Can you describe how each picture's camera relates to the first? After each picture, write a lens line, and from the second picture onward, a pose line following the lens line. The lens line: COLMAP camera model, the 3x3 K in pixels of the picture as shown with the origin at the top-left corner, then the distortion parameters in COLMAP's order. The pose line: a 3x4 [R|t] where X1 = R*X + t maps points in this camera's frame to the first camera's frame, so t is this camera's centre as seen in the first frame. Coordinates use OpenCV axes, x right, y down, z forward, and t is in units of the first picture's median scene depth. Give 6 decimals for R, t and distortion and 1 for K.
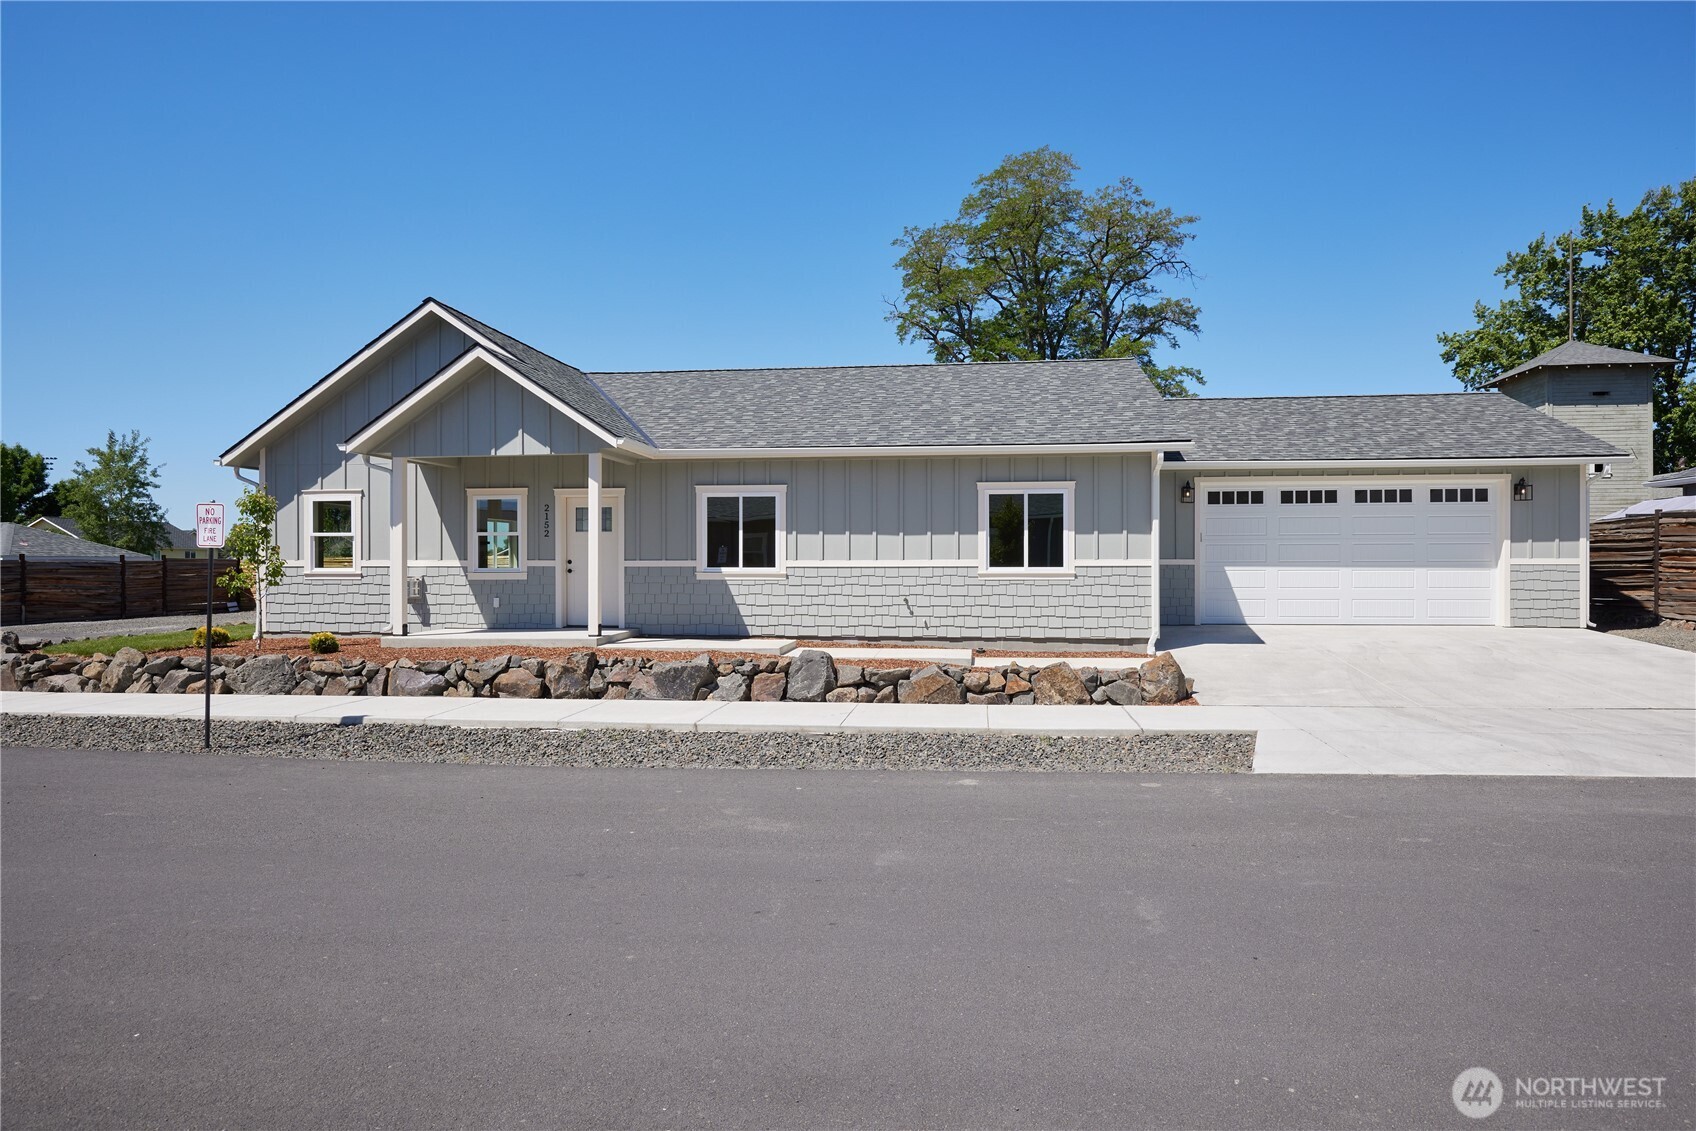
lens RADIAL K [[979.0, 0, 848.0], [0, 979.0, 565.5], [0, 0, 1]] dist [-0.007024, -0.000406]
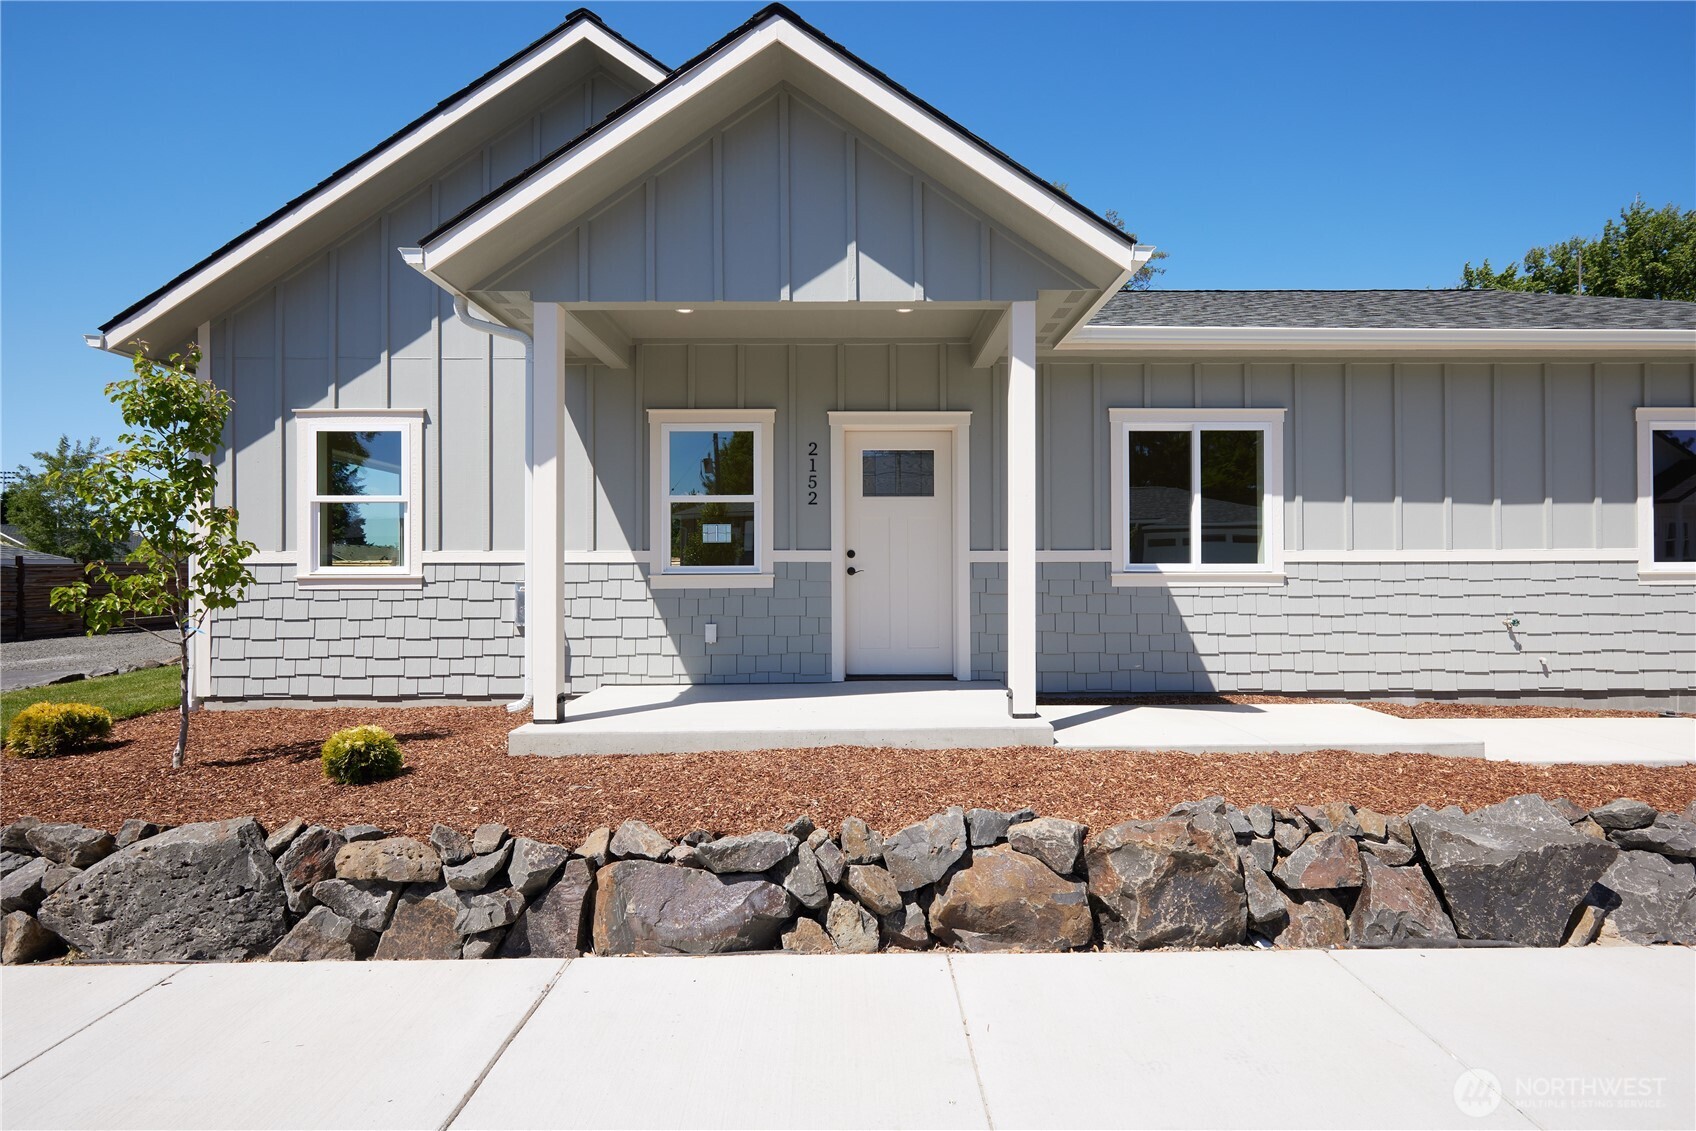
lens RADIAL K [[771.1, 0, 855.7], [0, 771.1, 566.6], [0, 0, 1]] dist [0.002877, 0.000404]
pose [[0.990855, -0.001262, 0.134925, -0.350883], [0.002286, 0.999970, -0.007434, 0.006424], [-0.134912, 0.007675, 0.990828, 0.612294]]
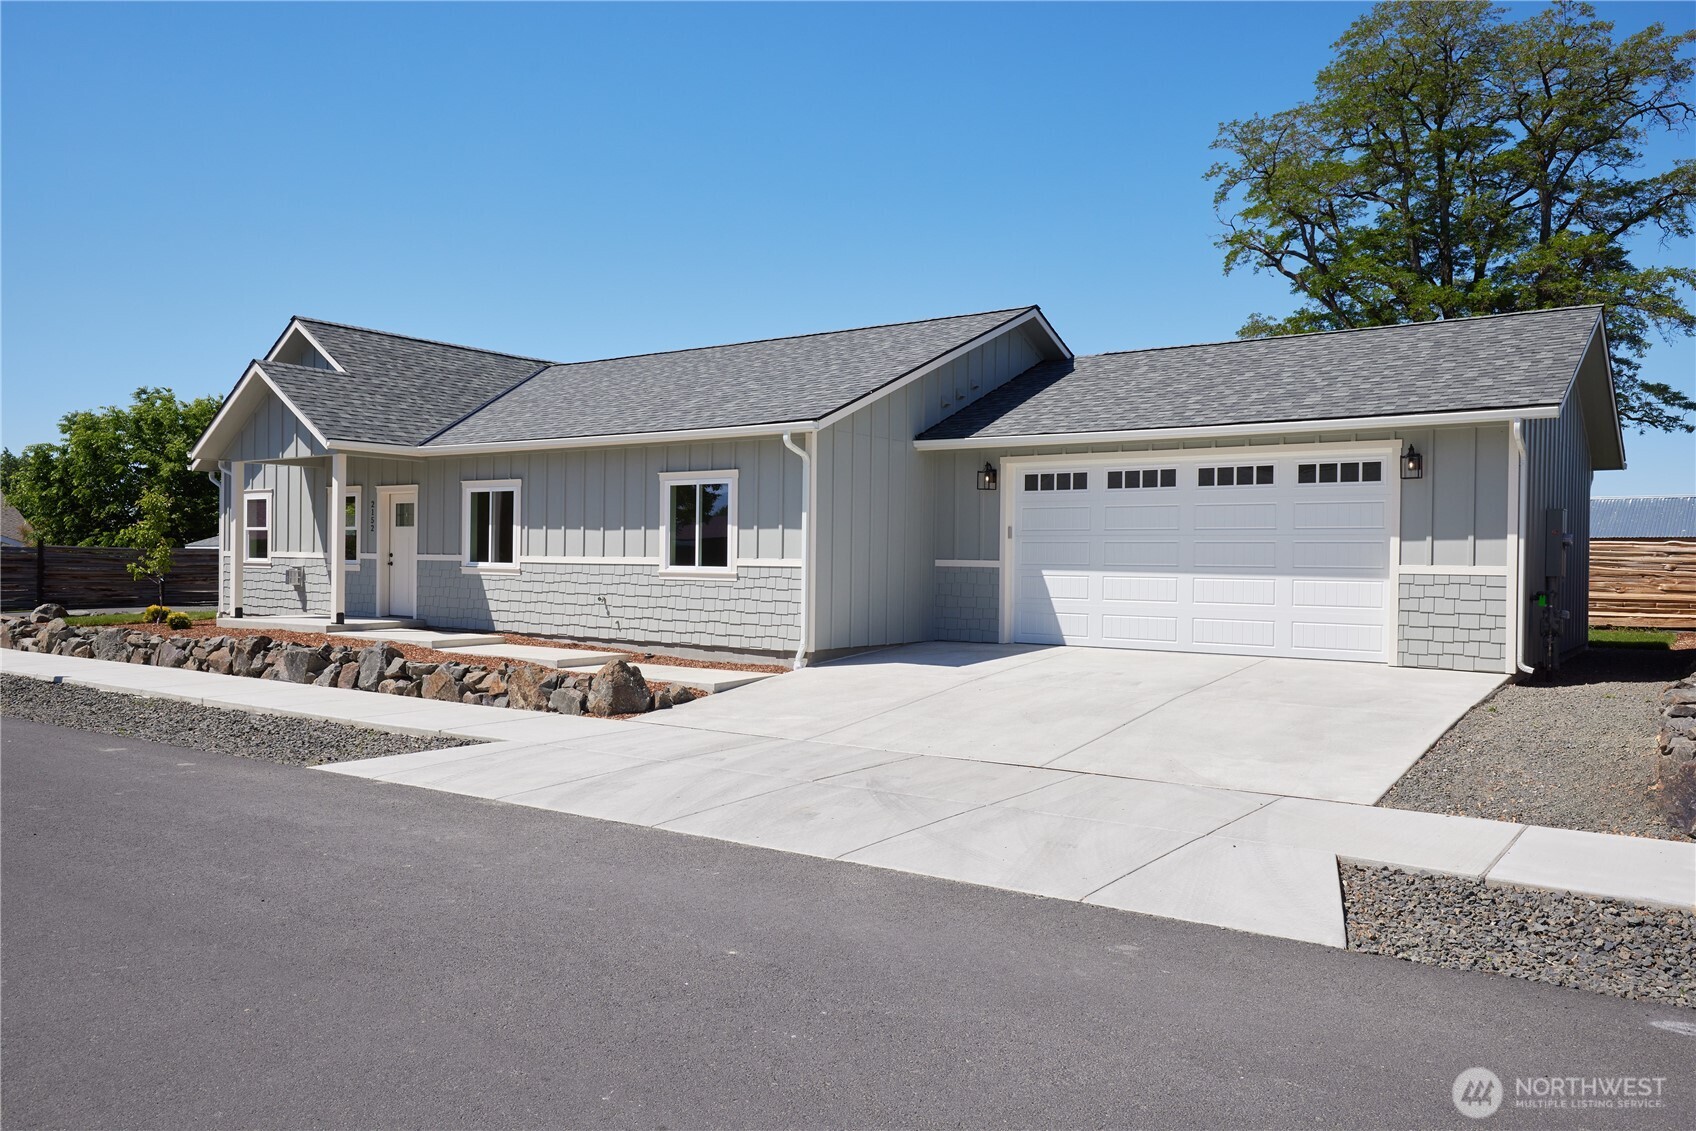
lens RADIAL K [[1214.3, 0, 848.0], [0, 1214.3, 565.5], [0, 0, 1]] dist [0.009321, 0.003888]
pose [[0.877534, 0.014749, -0.479287, 0.808764], [-0.013848, 0.999889, 0.005415, -0.006607], [0.479314, 0.001885, 0.877641, 0.086158]]
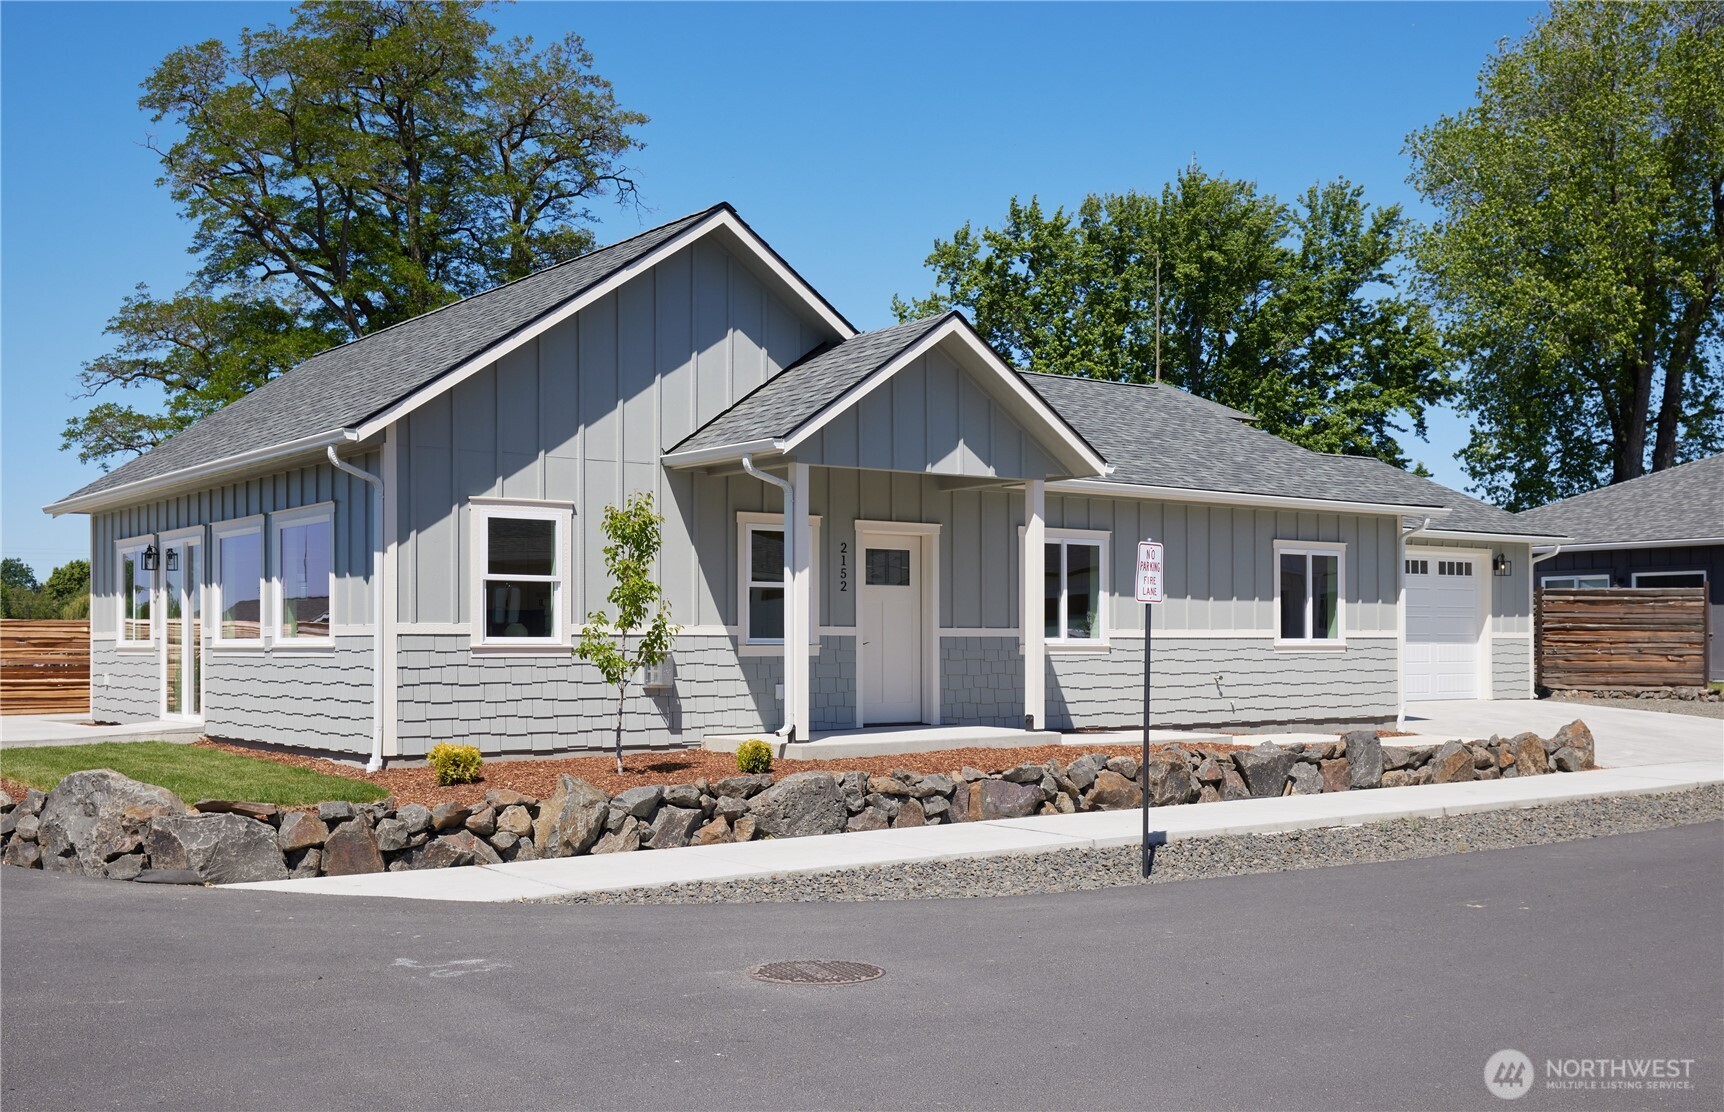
lens RADIAL K [[1754.2, 0, 864.3], [0, 1754.2, 631.7], [0, 0, 1]] dist [0.035489, 0.002464]
pose [[0.723150, 0.005914, 0.690666, -1.154866], [0.001252, 0.999950, -0.009873, 0.010160], [-0.690690, 0.008004, 0.723107, 0.132909]]
